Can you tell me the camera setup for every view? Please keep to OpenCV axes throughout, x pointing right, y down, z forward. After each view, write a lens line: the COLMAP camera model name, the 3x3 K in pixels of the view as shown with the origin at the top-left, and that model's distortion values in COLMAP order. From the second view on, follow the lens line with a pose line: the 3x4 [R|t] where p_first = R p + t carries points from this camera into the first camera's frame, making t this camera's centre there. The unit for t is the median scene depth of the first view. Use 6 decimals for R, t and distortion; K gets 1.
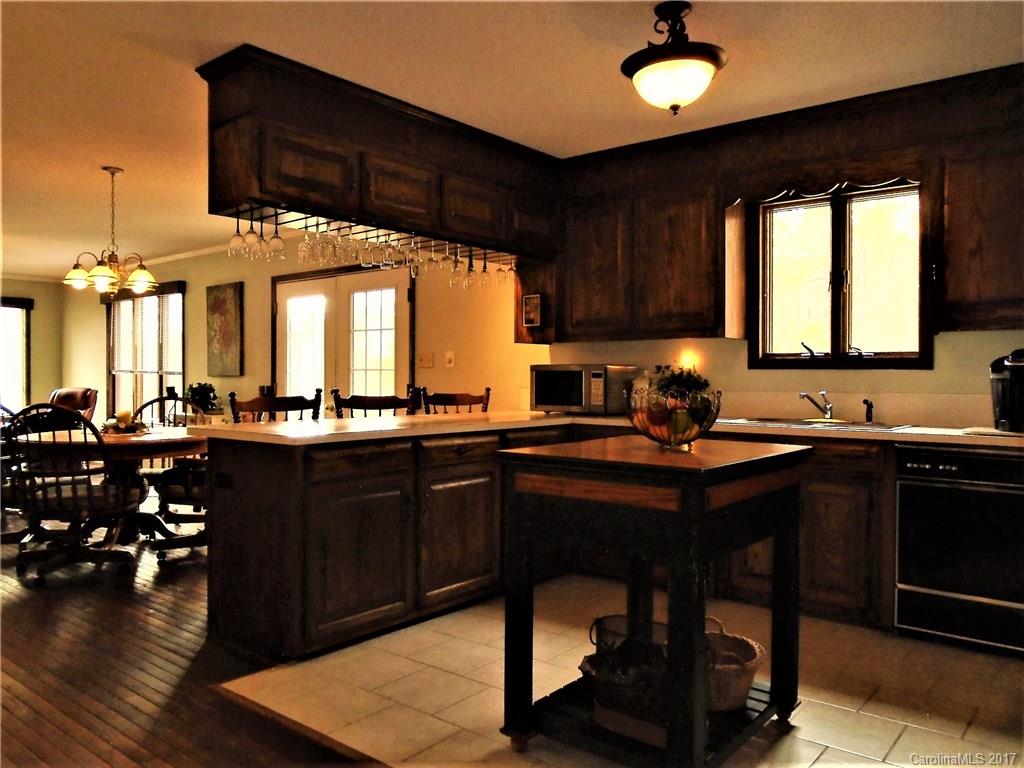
lens RADIAL K [[774.3, 0, 510.0], [0, 774.3, 380.9], [0, 0, 1]] dist [-0.032815, 0.020360]
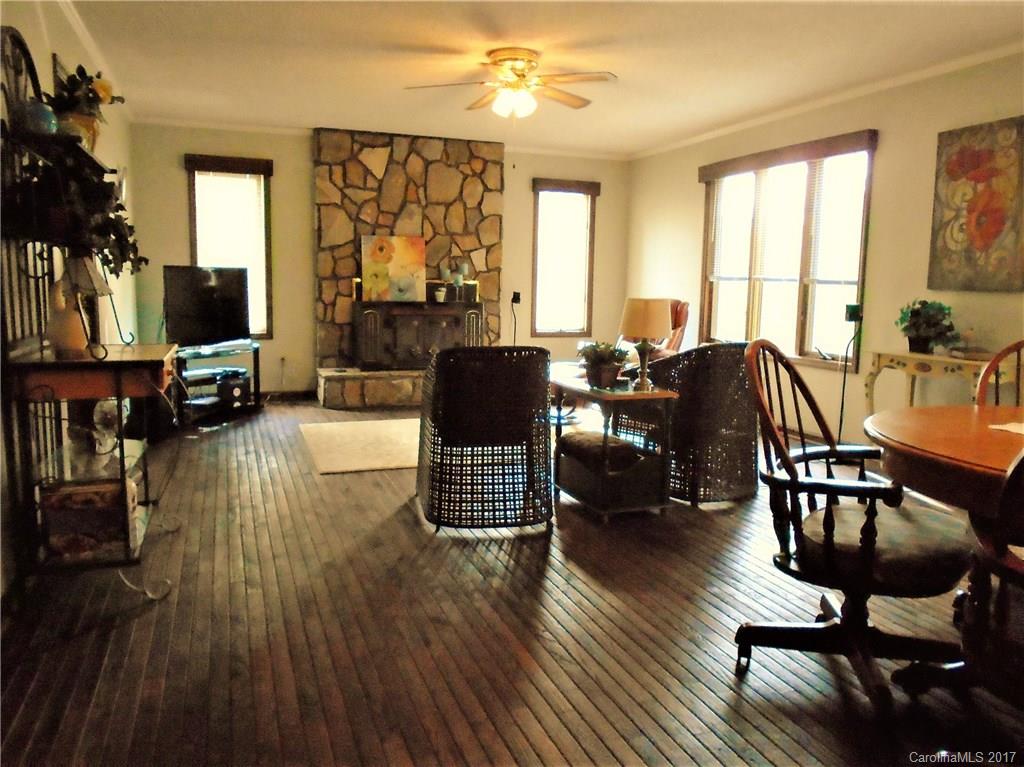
lens RADIAL K [[774.3, 0, 513.6], [0, 774.3, 384.6], [0, 0, 1]] dist [-0.032815, 0.020360]
pose [[0.862209, 0.085103, -0.499352, -0.677416], [-0.023190, 0.991384, 0.128918, -0.003690], [0.506021, -0.099574, 0.856754, 0.609426]]
